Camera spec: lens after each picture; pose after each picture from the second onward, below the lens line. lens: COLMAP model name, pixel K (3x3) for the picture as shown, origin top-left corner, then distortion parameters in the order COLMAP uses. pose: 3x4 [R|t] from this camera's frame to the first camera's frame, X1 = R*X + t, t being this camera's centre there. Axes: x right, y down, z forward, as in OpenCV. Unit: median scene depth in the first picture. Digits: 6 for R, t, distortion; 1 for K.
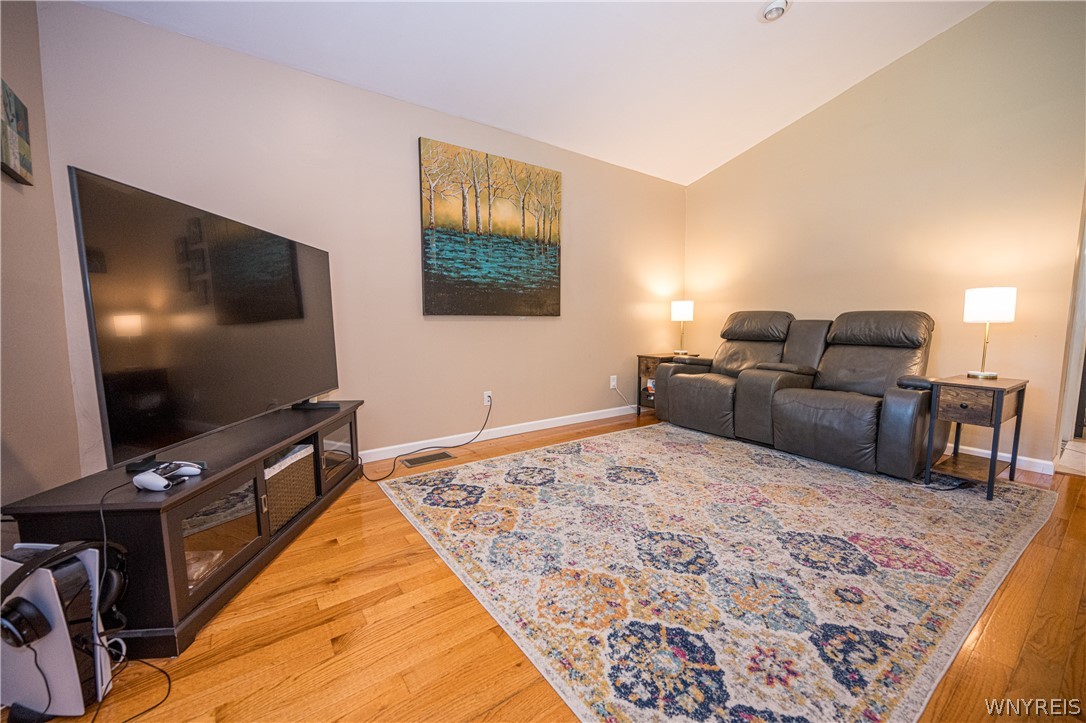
lens RADIAL K [[432.8, 0, 546.4], [0, 432.8, 364.4], [0, 0, 1]] dist [0.000605, -0.000670]
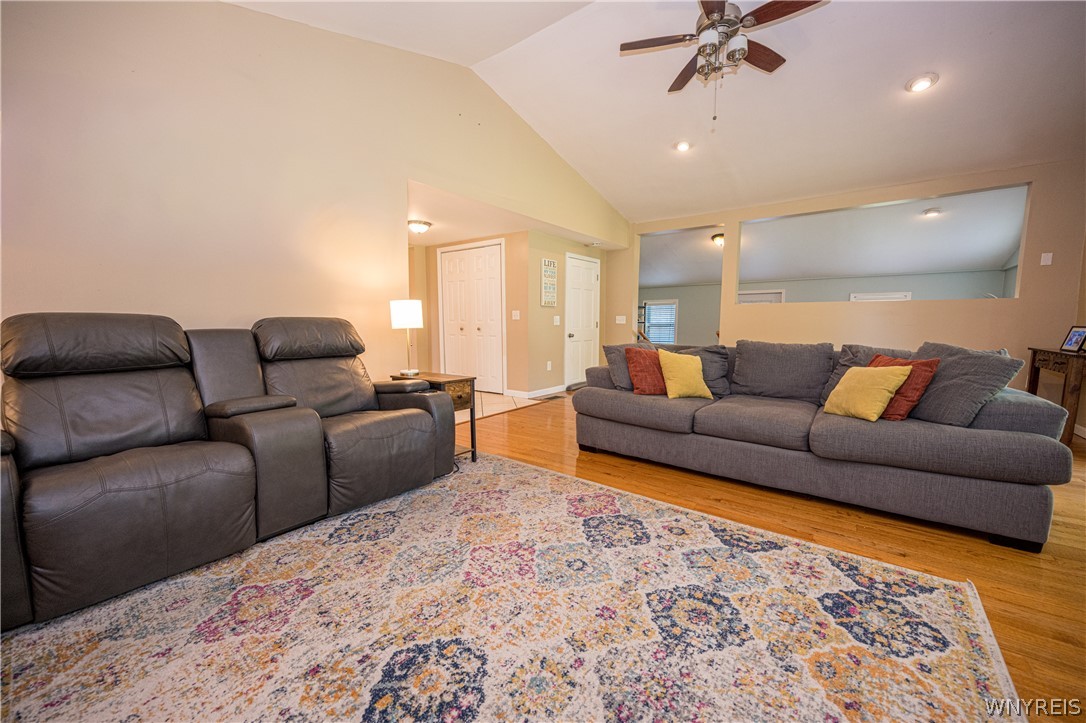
lens RADIAL K [[432.8, 0, 542.1], [0, 432.8, 362.4], [0, 0, 1]] dist [0.000605, -0.000670]
pose [[-0.309443, -0.090447, 0.946607, -0.363352], [0.100297, 0.986809, 0.127075, -0.181228], [-0.945614, 0.134264, -0.296289, 1.528879]]
